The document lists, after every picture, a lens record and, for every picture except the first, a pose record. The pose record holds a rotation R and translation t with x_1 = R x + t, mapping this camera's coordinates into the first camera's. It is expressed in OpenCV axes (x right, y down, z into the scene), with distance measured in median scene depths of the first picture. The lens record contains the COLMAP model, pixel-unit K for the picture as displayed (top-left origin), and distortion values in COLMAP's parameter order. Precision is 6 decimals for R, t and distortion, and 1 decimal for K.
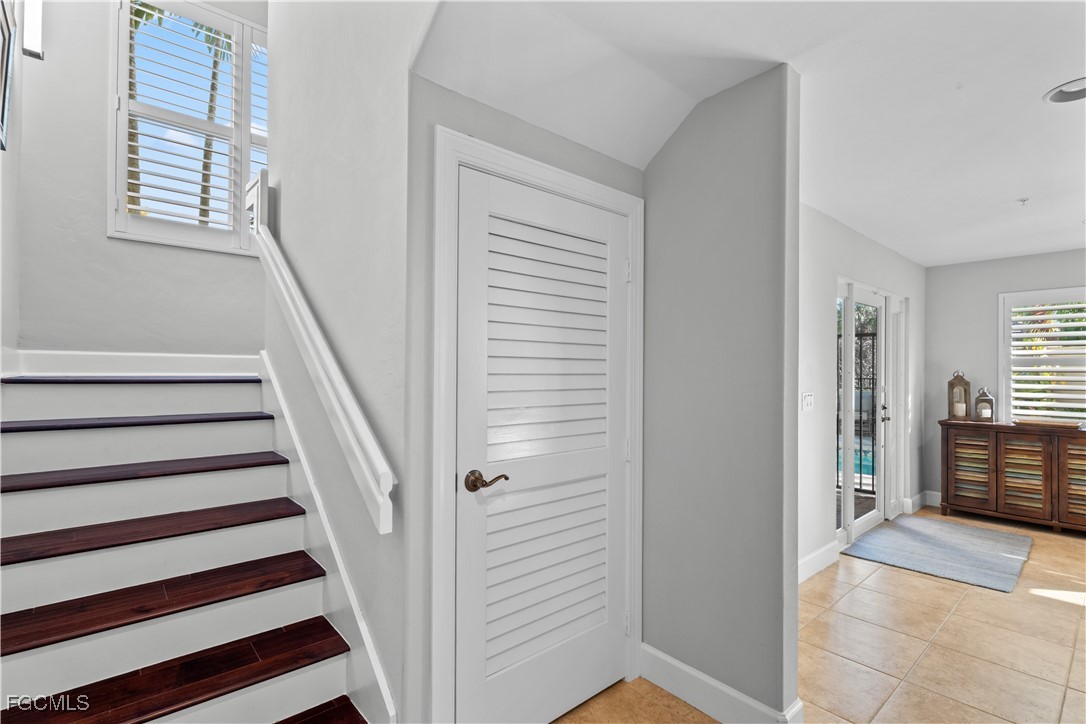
lens RADIAL K [[504.3, 0, 546.6], [0, 504.3, 362.5], [0, 0, 1]] dist [0.000802, 0.000097]
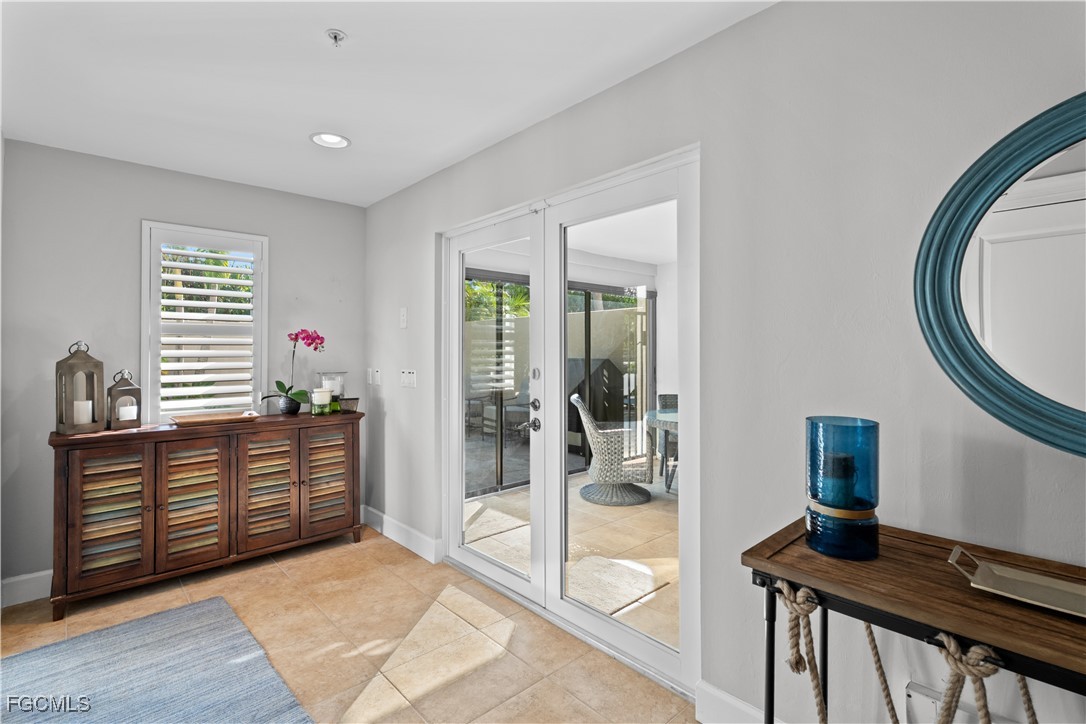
lens RADIAL K [[501.0, 0, 543.6], [0, 501.0, 352.4], [0, 0, 1]] dist [-0.000212, -0.000131]
pose [[-0.029327, 0.000952, 0.999569, 0.266473], [-0.010173, 0.999947, -0.001251, 0.024622], [-0.999518, -0.010205, -0.029315, 0.534115]]
